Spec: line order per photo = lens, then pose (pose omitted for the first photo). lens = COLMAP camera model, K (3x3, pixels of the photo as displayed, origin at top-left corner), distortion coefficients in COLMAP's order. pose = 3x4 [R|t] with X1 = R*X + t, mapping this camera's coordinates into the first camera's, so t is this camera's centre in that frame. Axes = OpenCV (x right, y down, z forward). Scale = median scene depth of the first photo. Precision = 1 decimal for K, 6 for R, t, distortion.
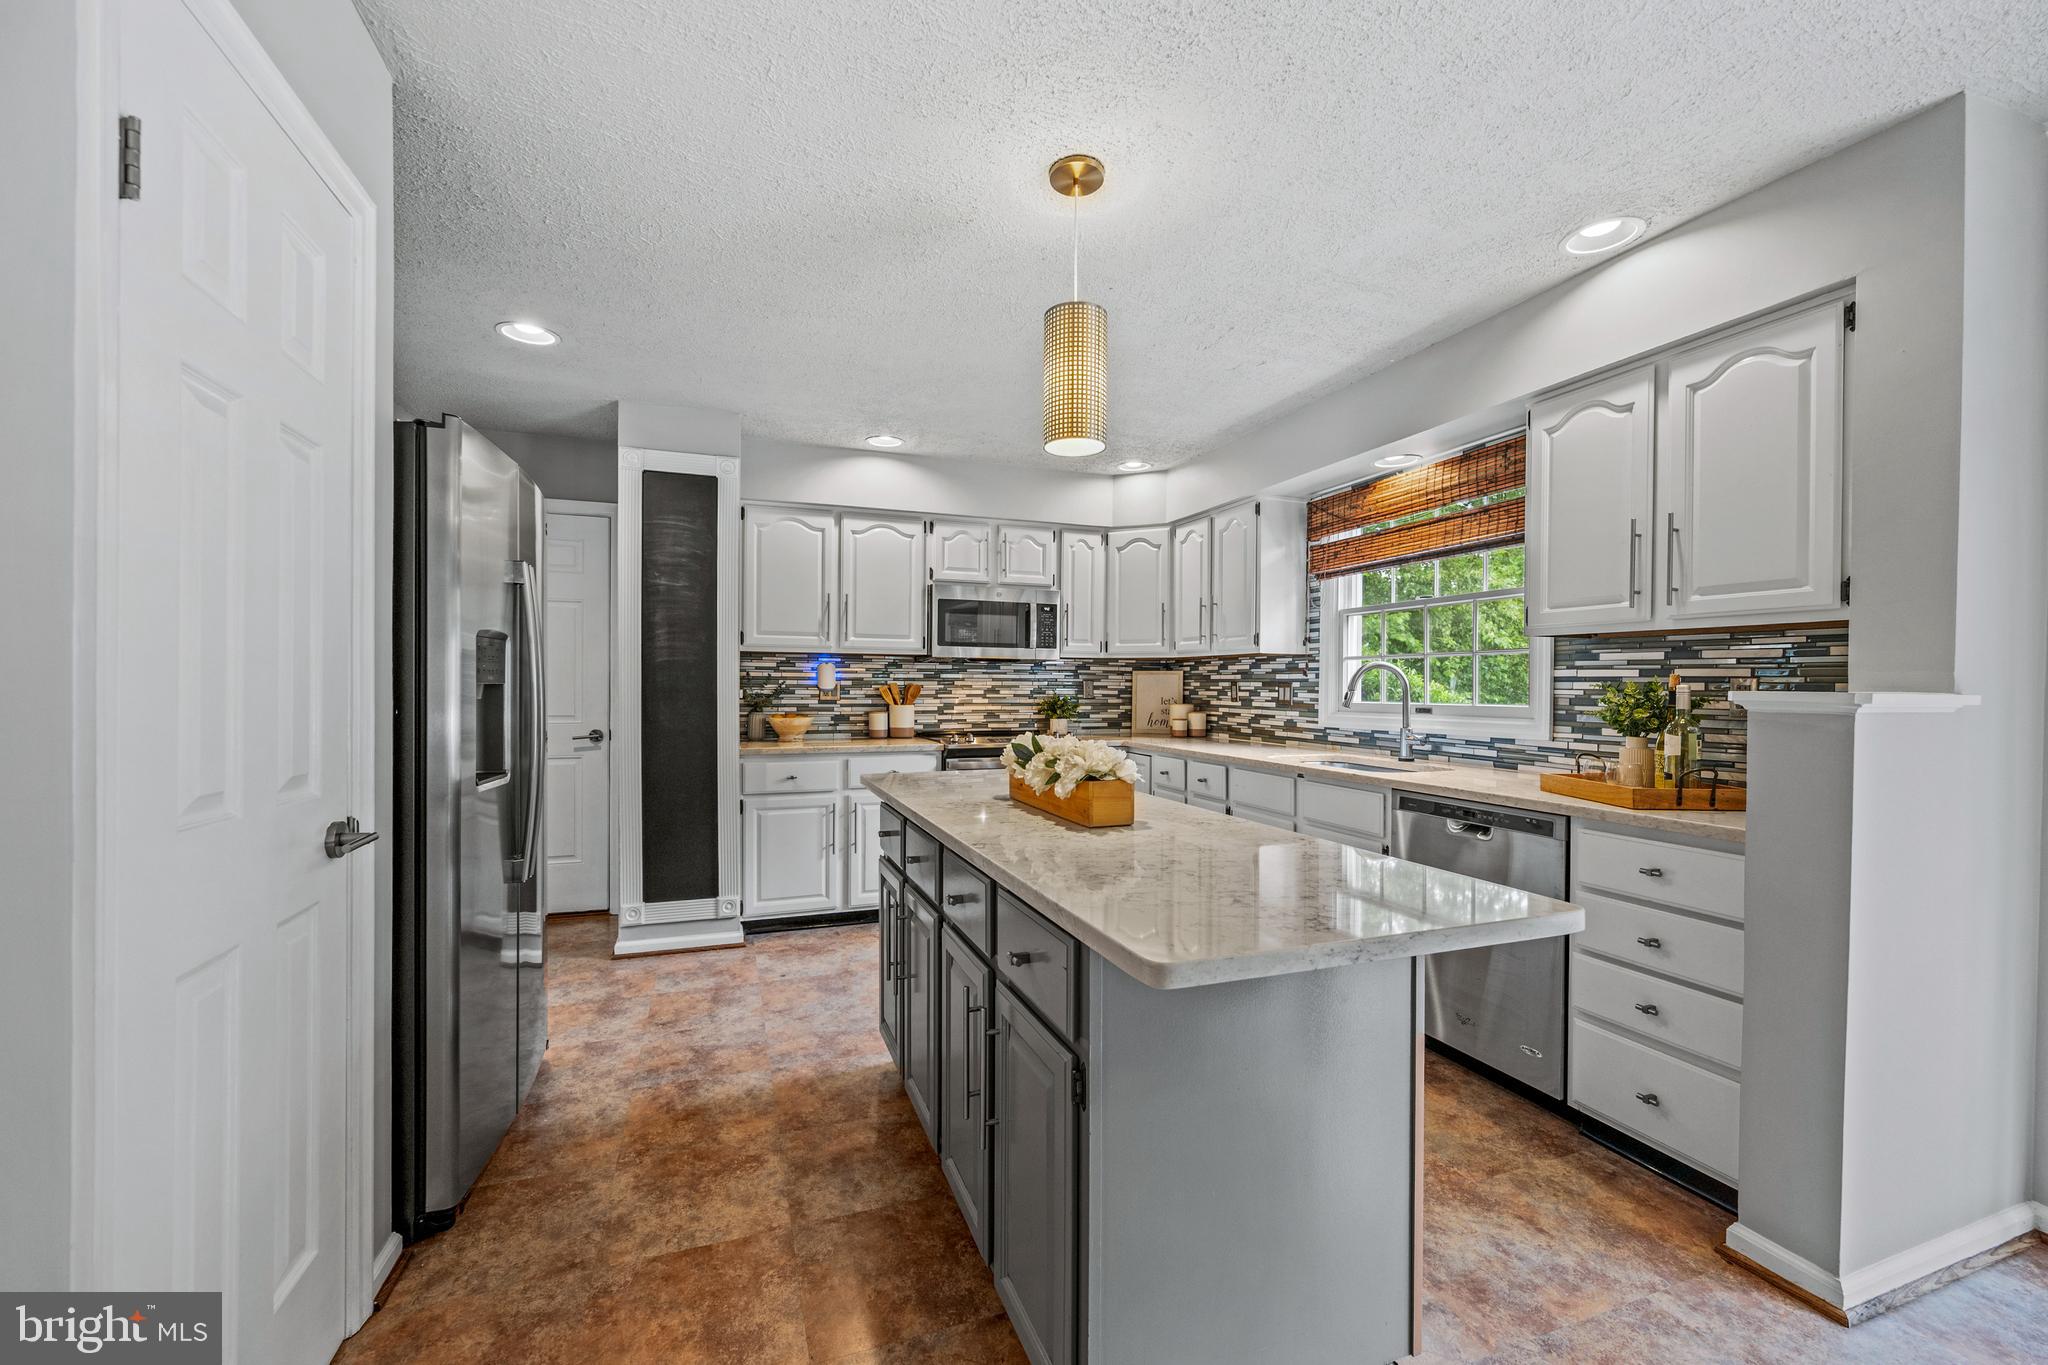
lens RADIAL K [[813.6, 0, 1014.4], [0, 813.6, 690.8], [0, 0, 1]] dist [0.000027, 0.000060]
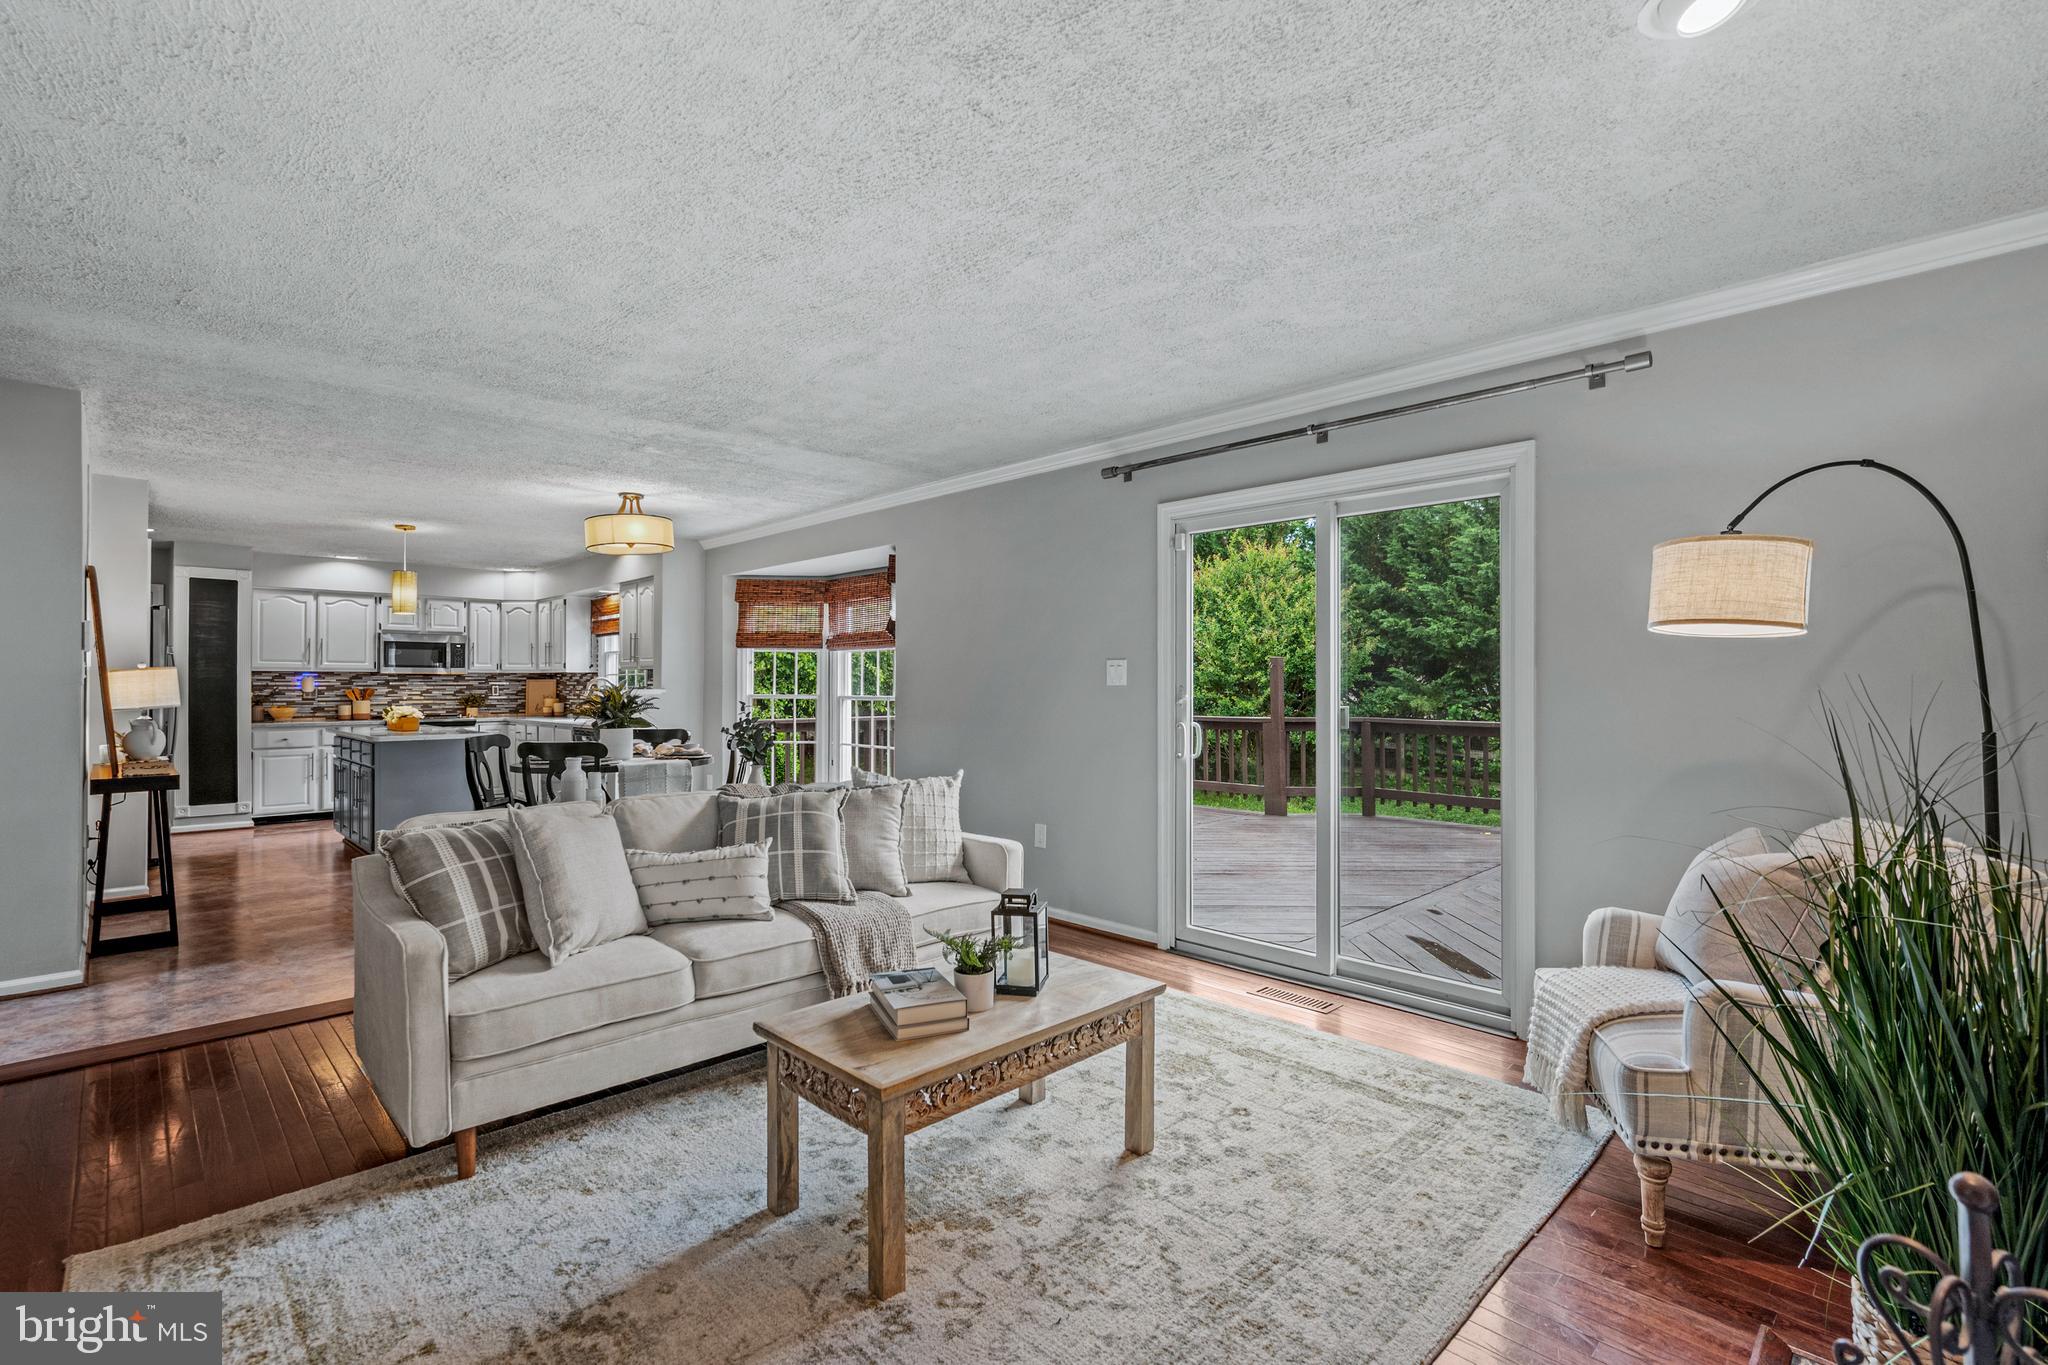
lens RADIAL K [[933.4, 0, 1024.9], [0, 933.4, 678.9], [0, 0, 1]] dist [0.000029, -0.000200]
pose [[0.910403, -0.004405, 0.413698, 0.341208], [0.009697, 0.999896, -0.010693, 0.006619], [-0.413608, 0.013746, 0.910351, -1.459793]]
